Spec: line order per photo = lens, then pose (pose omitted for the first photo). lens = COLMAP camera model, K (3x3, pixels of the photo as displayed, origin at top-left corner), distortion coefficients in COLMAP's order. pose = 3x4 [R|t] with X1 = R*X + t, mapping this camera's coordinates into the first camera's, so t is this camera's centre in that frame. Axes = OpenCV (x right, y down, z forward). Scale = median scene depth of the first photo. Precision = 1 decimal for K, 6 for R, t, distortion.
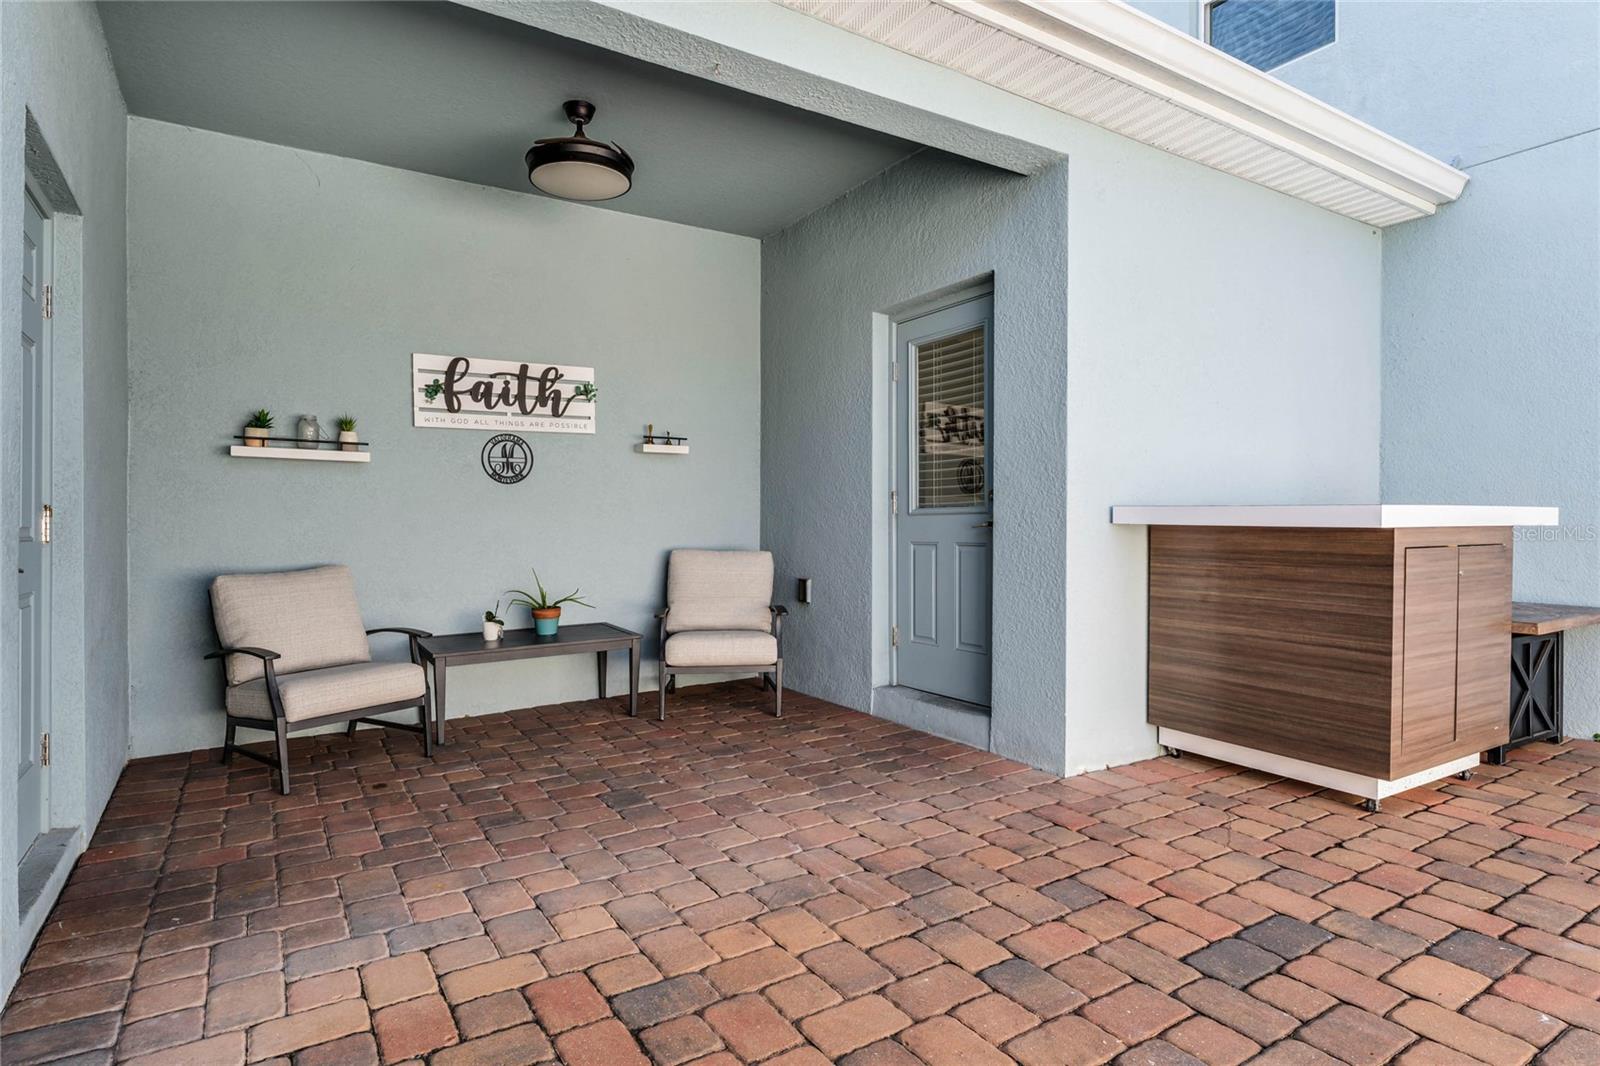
lens RADIAL K [[856.6, 0, 800.5], [0, 856.6, 530.2], [0, 0, 1]] dist [-0.001765, -0.000345]
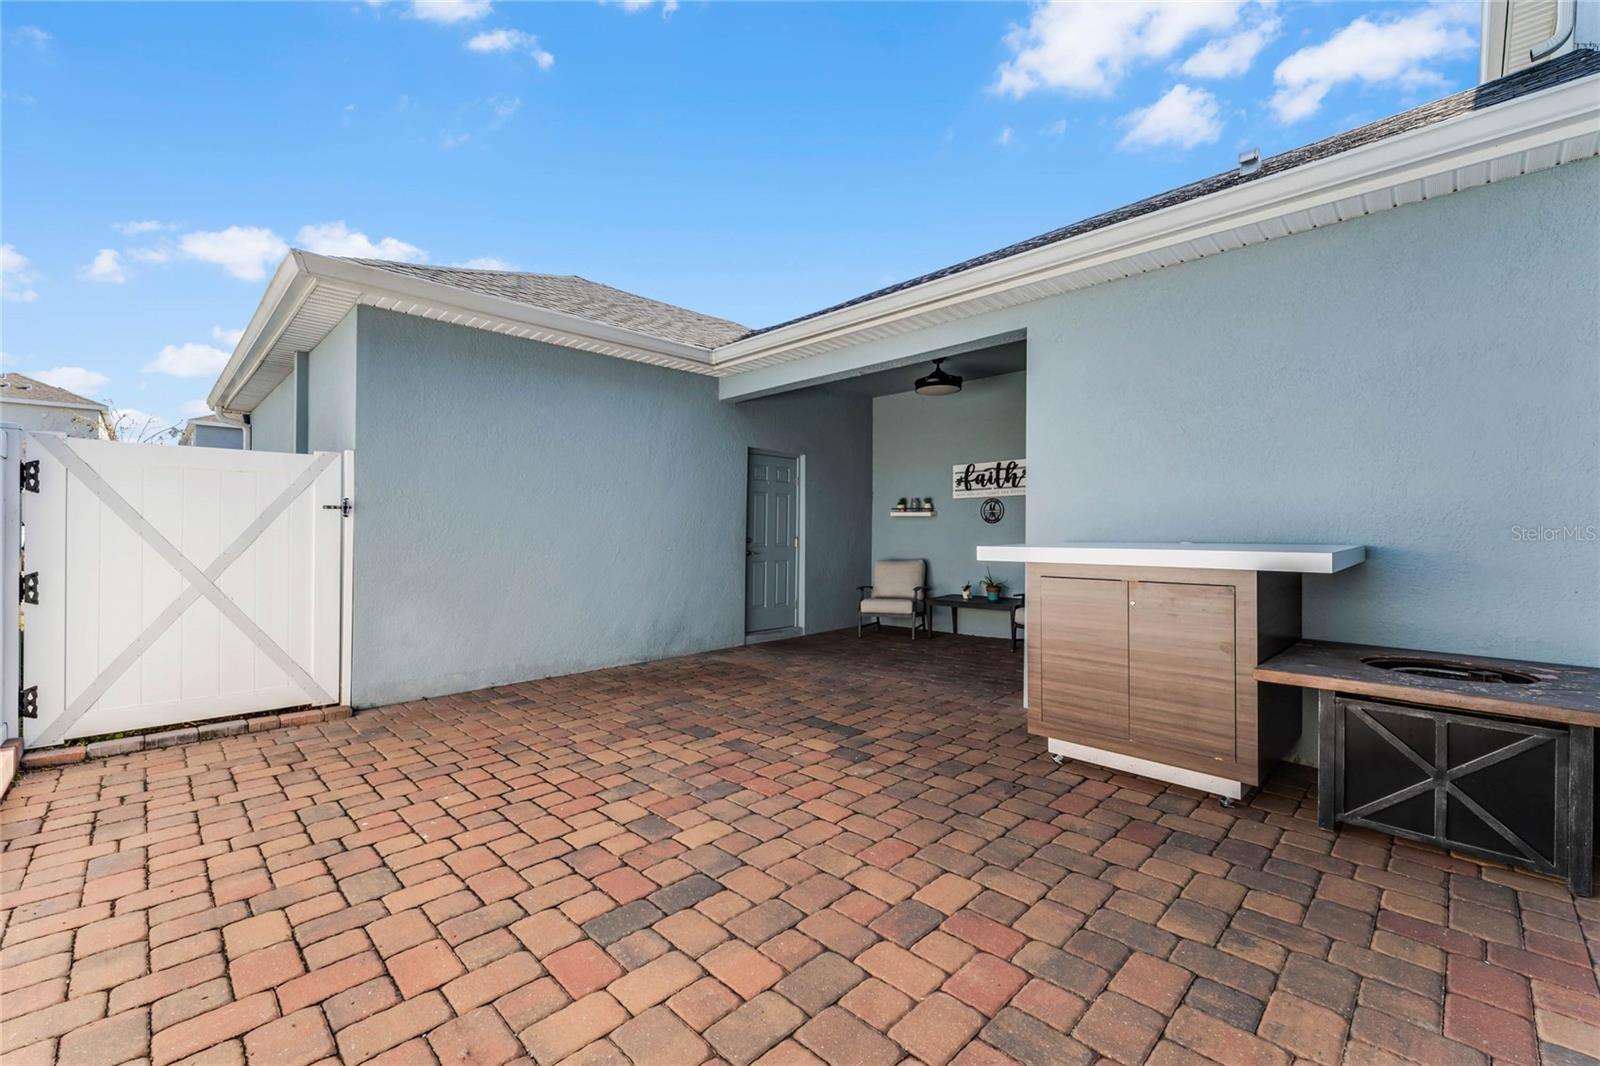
lens RADIAL K [[666.2, 0, 800.9], [0, 666.2, 529.1], [0, 0, 1]] dist [0.001795, 0.000019]
pose [[0.220299, 0.000534, -0.975432, 1.095153], [-0.013049, 0.999912, -0.002399, -0.031707], [0.975345, 0.013257, 0.220286, 0.227516]]
